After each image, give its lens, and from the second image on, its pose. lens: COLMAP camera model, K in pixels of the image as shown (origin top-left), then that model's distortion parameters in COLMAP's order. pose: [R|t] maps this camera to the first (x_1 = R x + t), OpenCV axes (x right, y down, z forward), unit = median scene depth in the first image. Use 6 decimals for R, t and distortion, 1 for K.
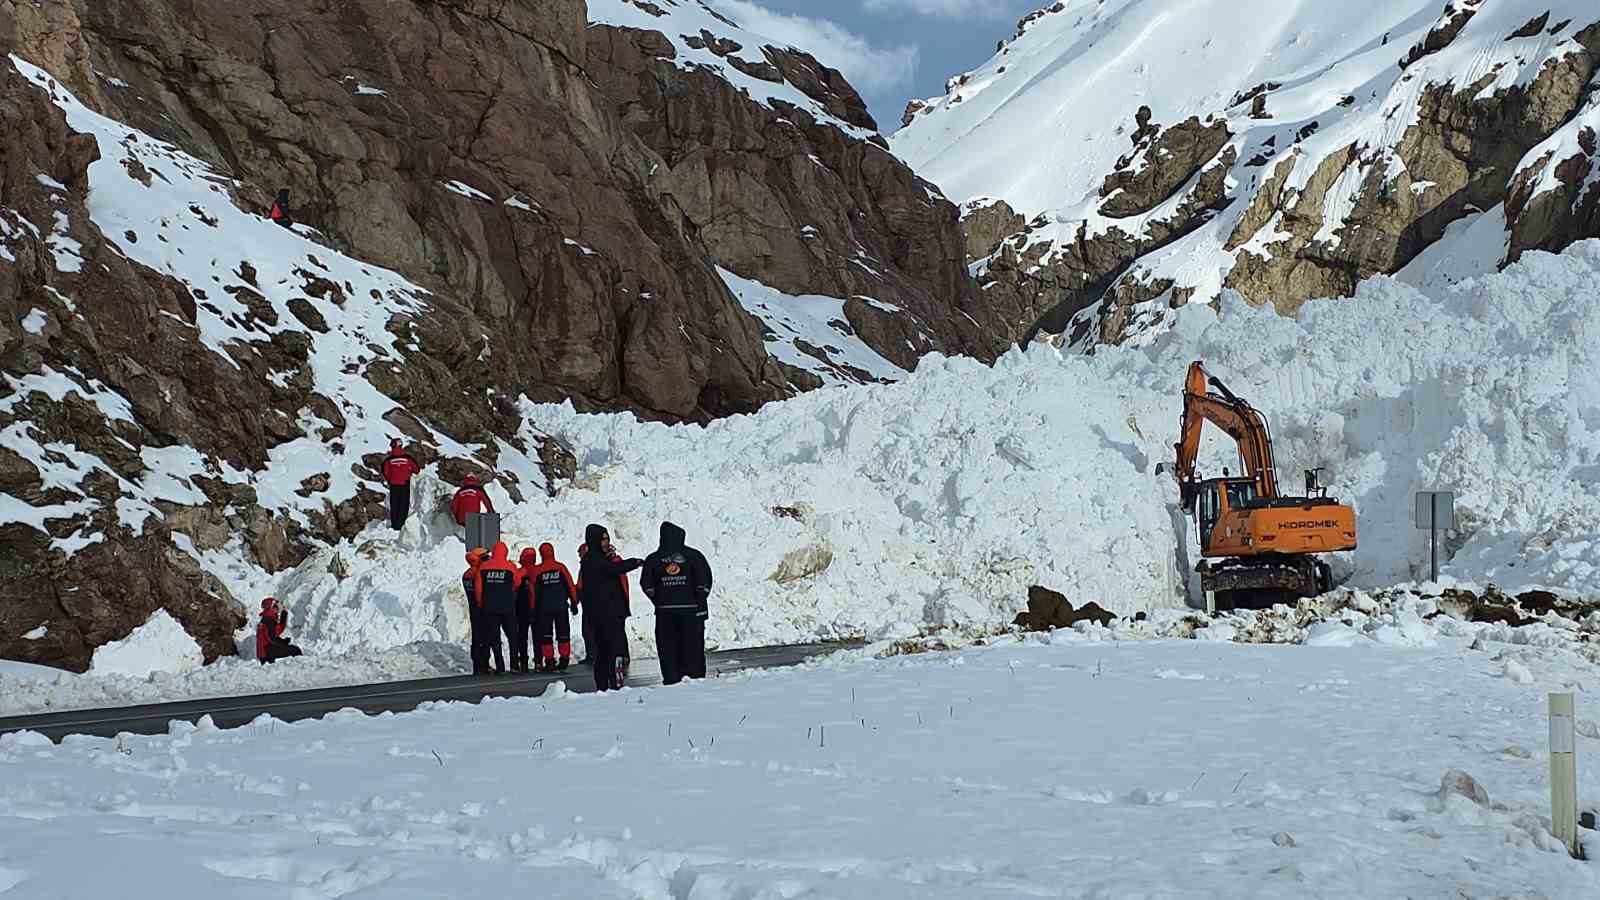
lens RADIAL K [[3184.5, 0, 788.0], [0, 3184.5, 484.2], [0, 0, 1]] dist [0.148372, 0.000000]
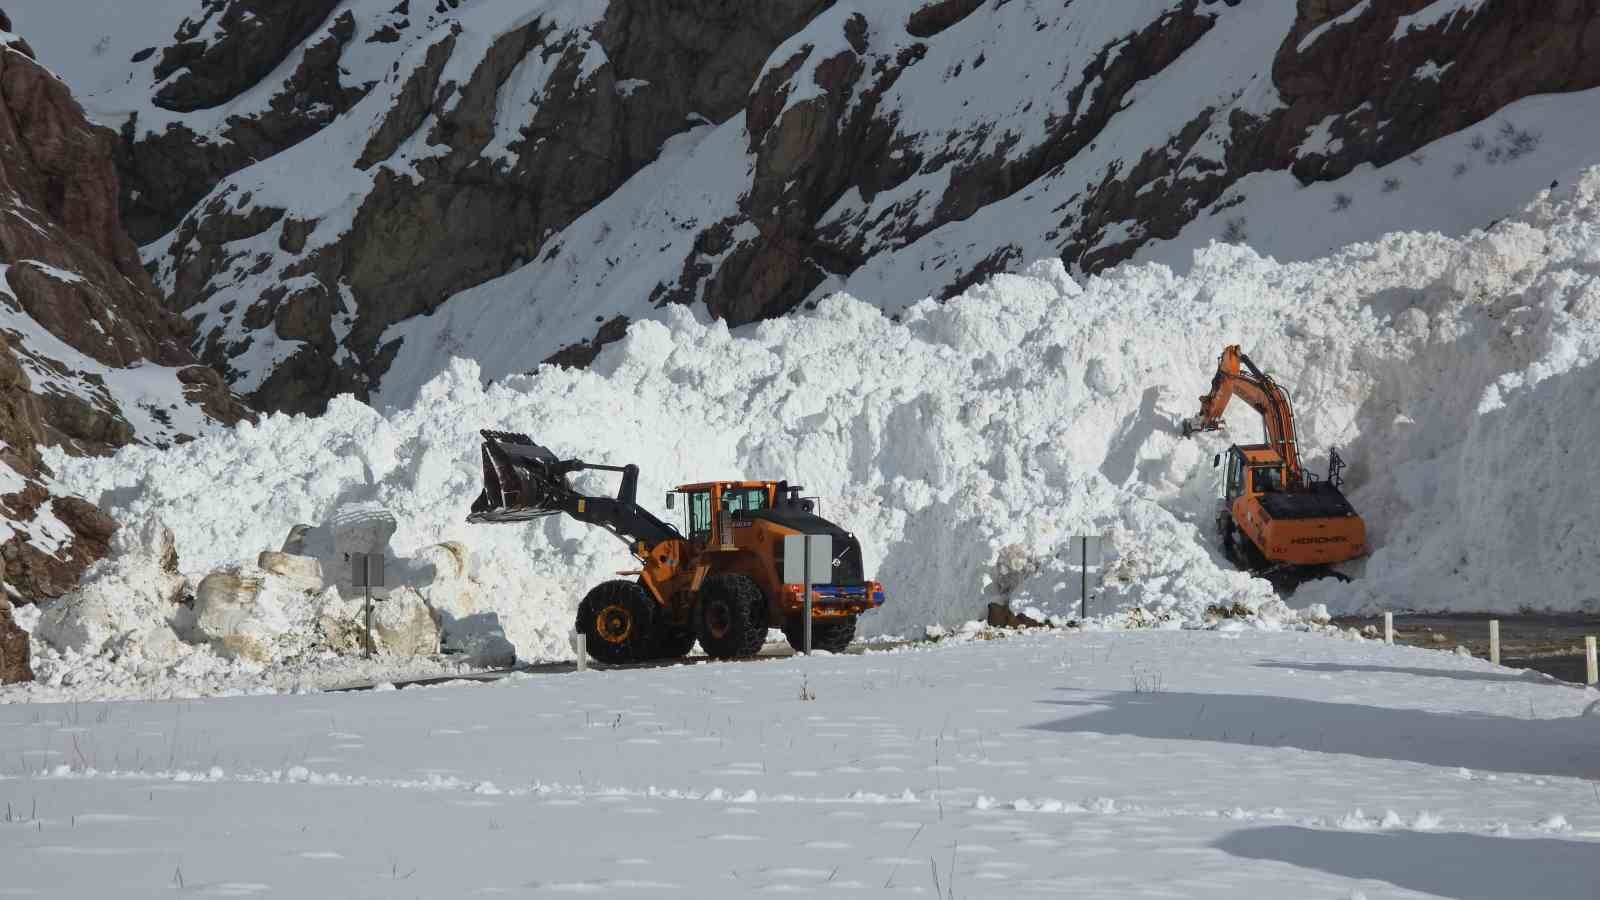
lens RADIAL K [[5297.3, 0, 870.4], [0, 5297.3, 459.2], [0, 0, 1]] dist [0.276658, 0.000000]
pose [[0.962886, 0.004618, 0.269869, -0.072301], [-0.002973, 0.999974, -0.006505, -0.002272], [-0.269893, 0.005461, 0.962875, -0.158454]]
